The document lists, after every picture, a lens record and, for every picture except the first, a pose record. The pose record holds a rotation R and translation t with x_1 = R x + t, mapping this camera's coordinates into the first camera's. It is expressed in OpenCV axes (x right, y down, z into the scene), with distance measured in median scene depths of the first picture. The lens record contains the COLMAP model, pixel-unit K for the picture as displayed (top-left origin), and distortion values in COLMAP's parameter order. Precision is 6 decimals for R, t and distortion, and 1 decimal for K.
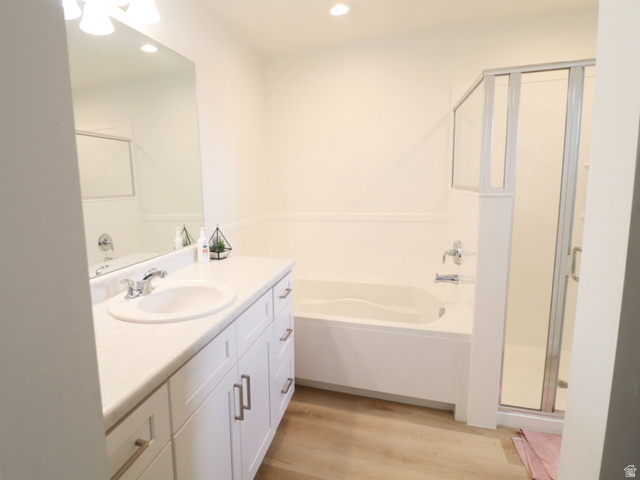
lens RADIAL K [[291.1, 0, 320.0], [0, 291.1, 240.0], [0, 0, 1]] dist [-0.020181, -0.000056]
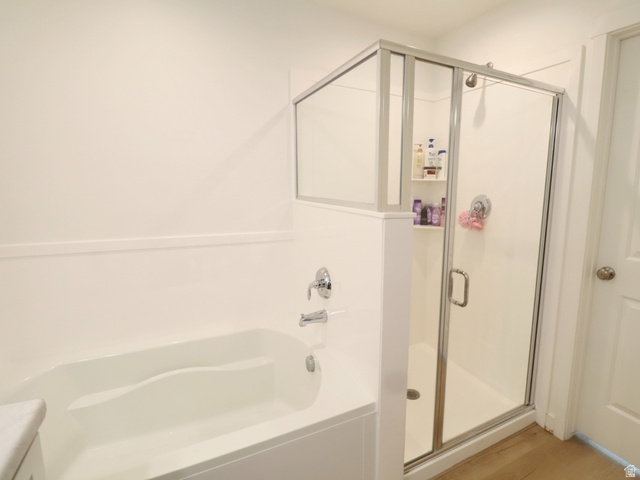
lens RADIAL K [[291.1, 0, 320.0], [0, 291.1, 240.0], [0, 0, 1]] dist [-0.020181, -0.000056]
pose [[0.776629, -0.080531, 0.624789, -0.016939], [0.090438, 0.995775, 0.015931, -0.085131], [-0.623432, 0.044132, 0.780631, 0.379353]]
